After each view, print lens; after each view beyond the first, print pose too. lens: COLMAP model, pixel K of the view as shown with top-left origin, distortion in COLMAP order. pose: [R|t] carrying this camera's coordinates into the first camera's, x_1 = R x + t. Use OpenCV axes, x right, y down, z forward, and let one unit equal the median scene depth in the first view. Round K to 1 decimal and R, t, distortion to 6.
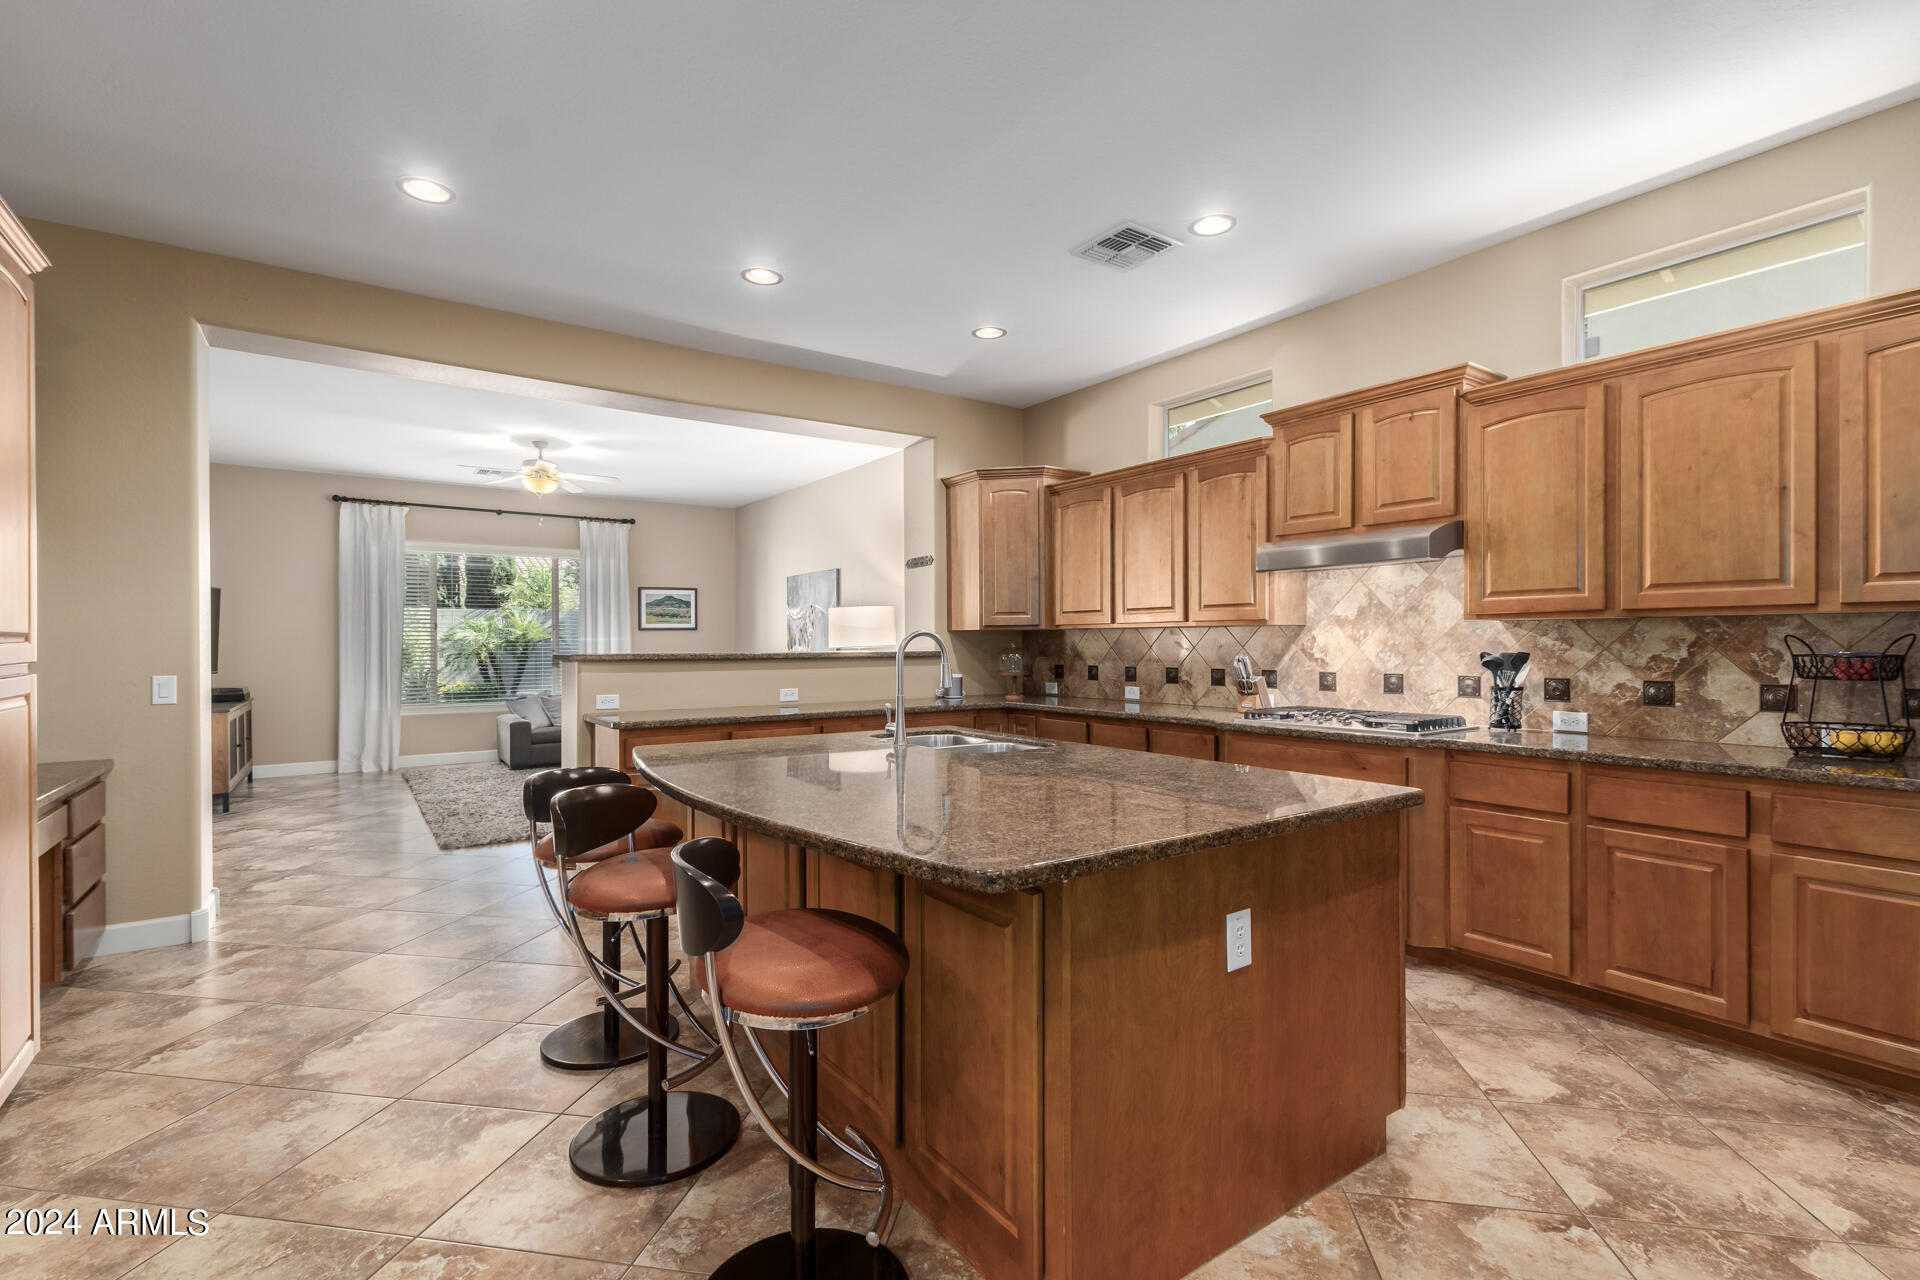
lens RADIAL K [[878.5, 0, 947.5], [0, 878.5, 635.3], [0, 0, 1]] dist [0.009100, -0.000289]
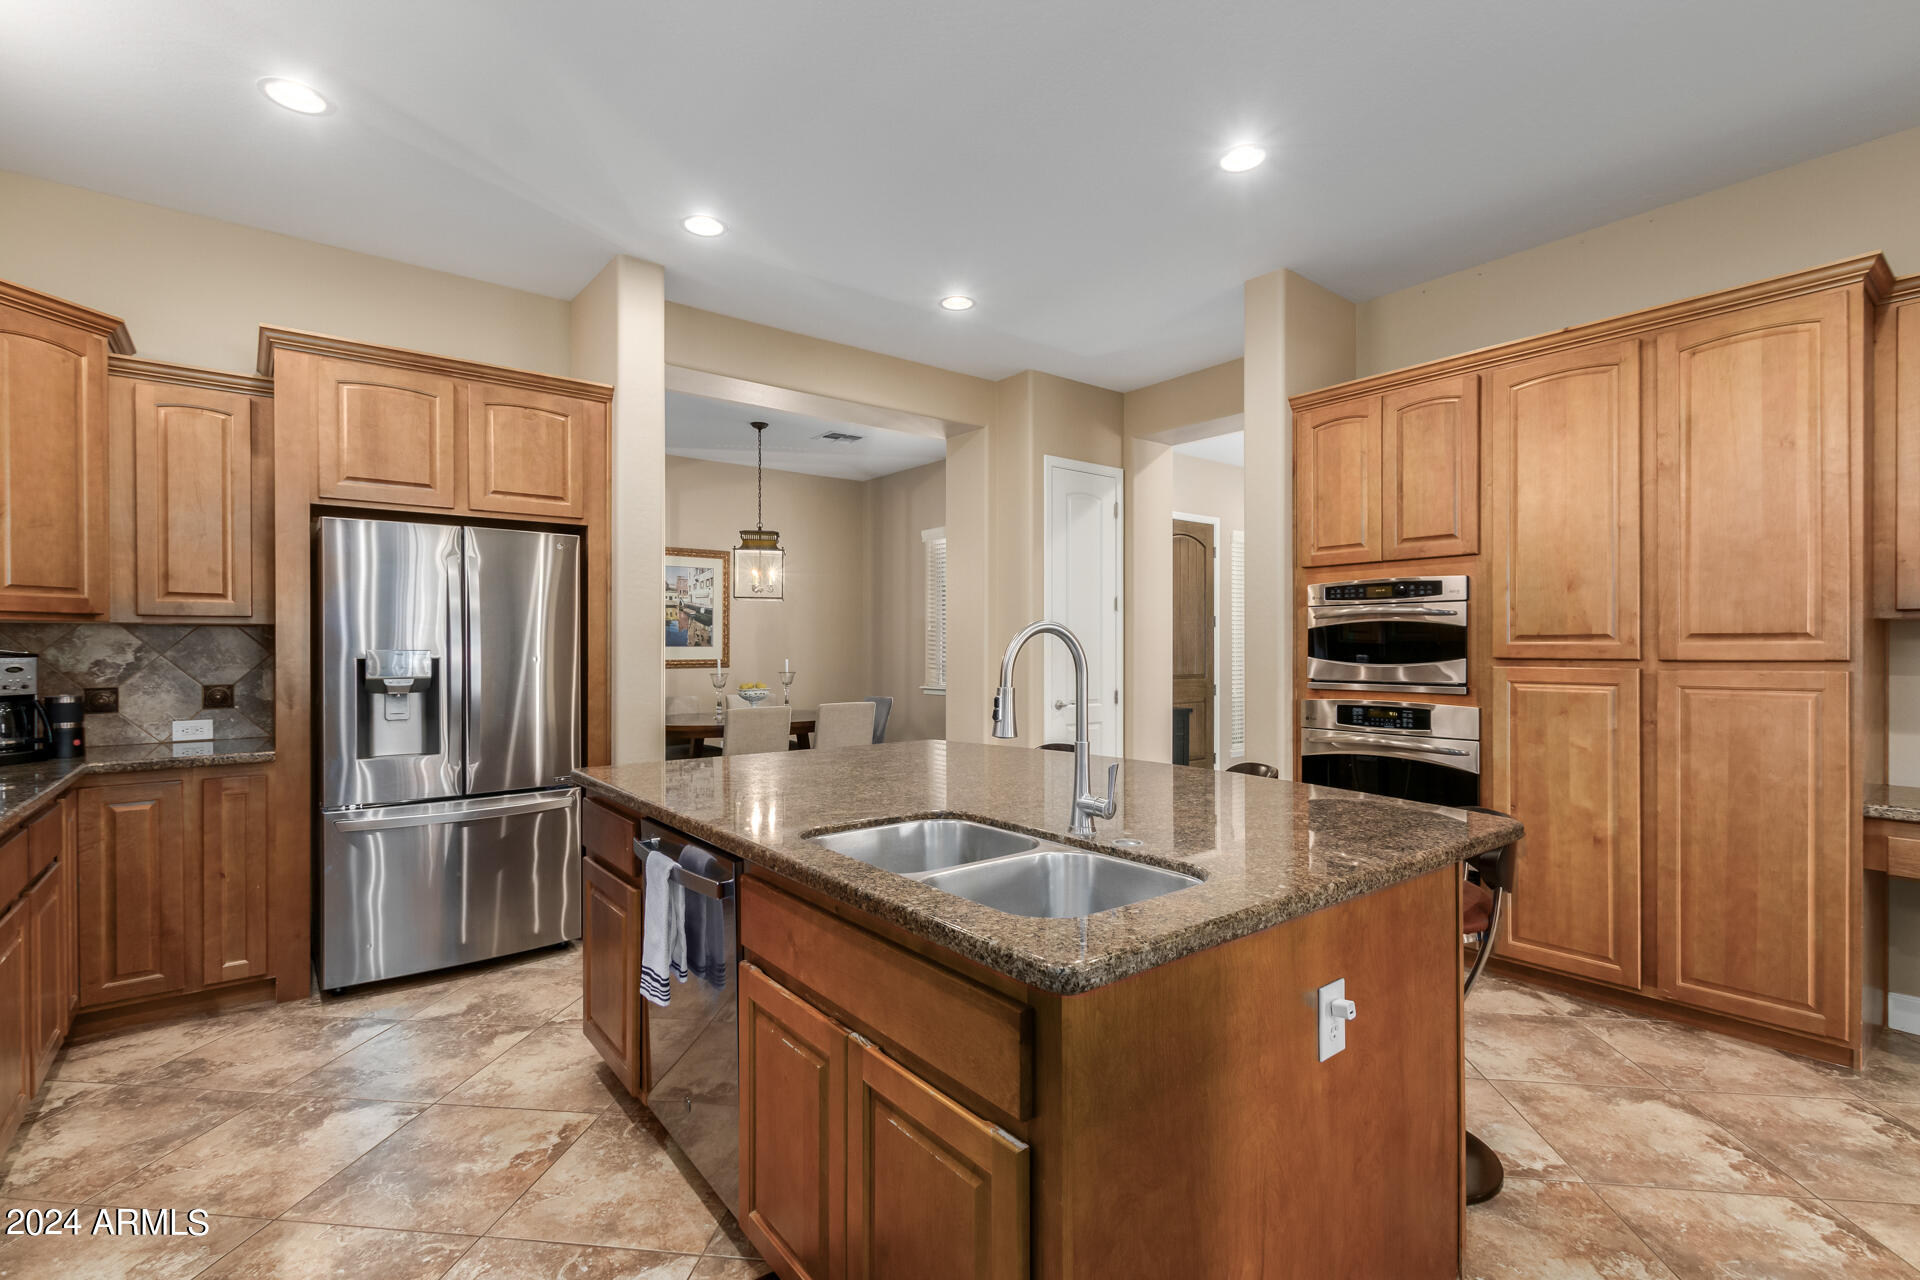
lens RADIAL K [[878.5, 0, 945.0], [0, 878.5, 655.1], [0, 0, 1]] dist [0.009100, -0.000289]
pose [[-0.998413, 0.003351, -0.056220, 0.053370], [0.003260, 0.999993, 0.001706, 0.008473], [0.056226, 0.001520, -0.998417, 1.269495]]
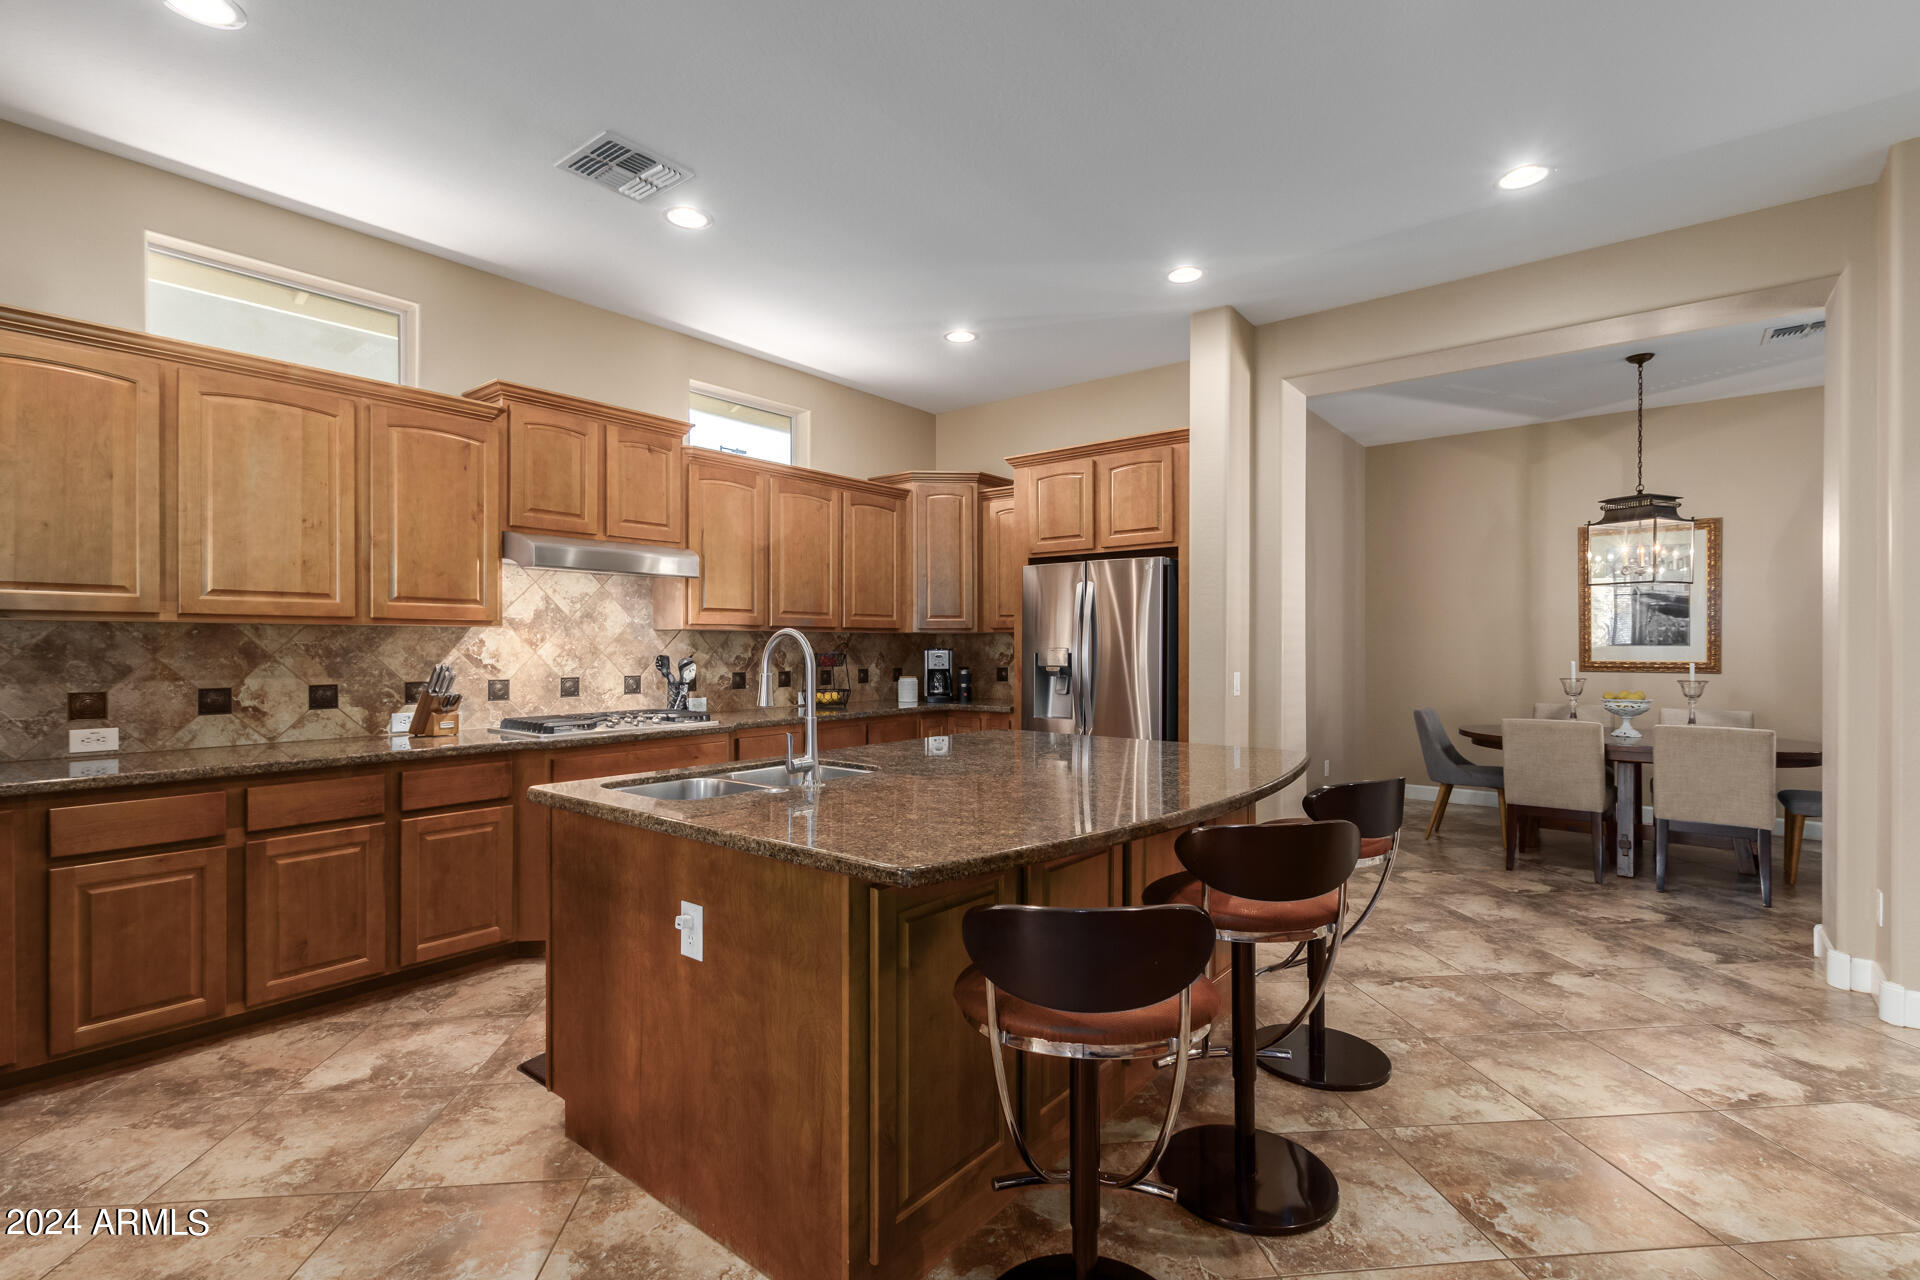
lens RADIAL K [[878.5, 0, 964.5], [0, 878.5, 650.7], [0, 0, 1]] dist [0.009100, -0.000289]
pose [[-0.283927, -0.003406, 0.958840, -0.654517], [-0.007605, 0.999970, 0.001300, 0.007626], [-0.958816, -0.006923, -0.283945, 0.892371]]
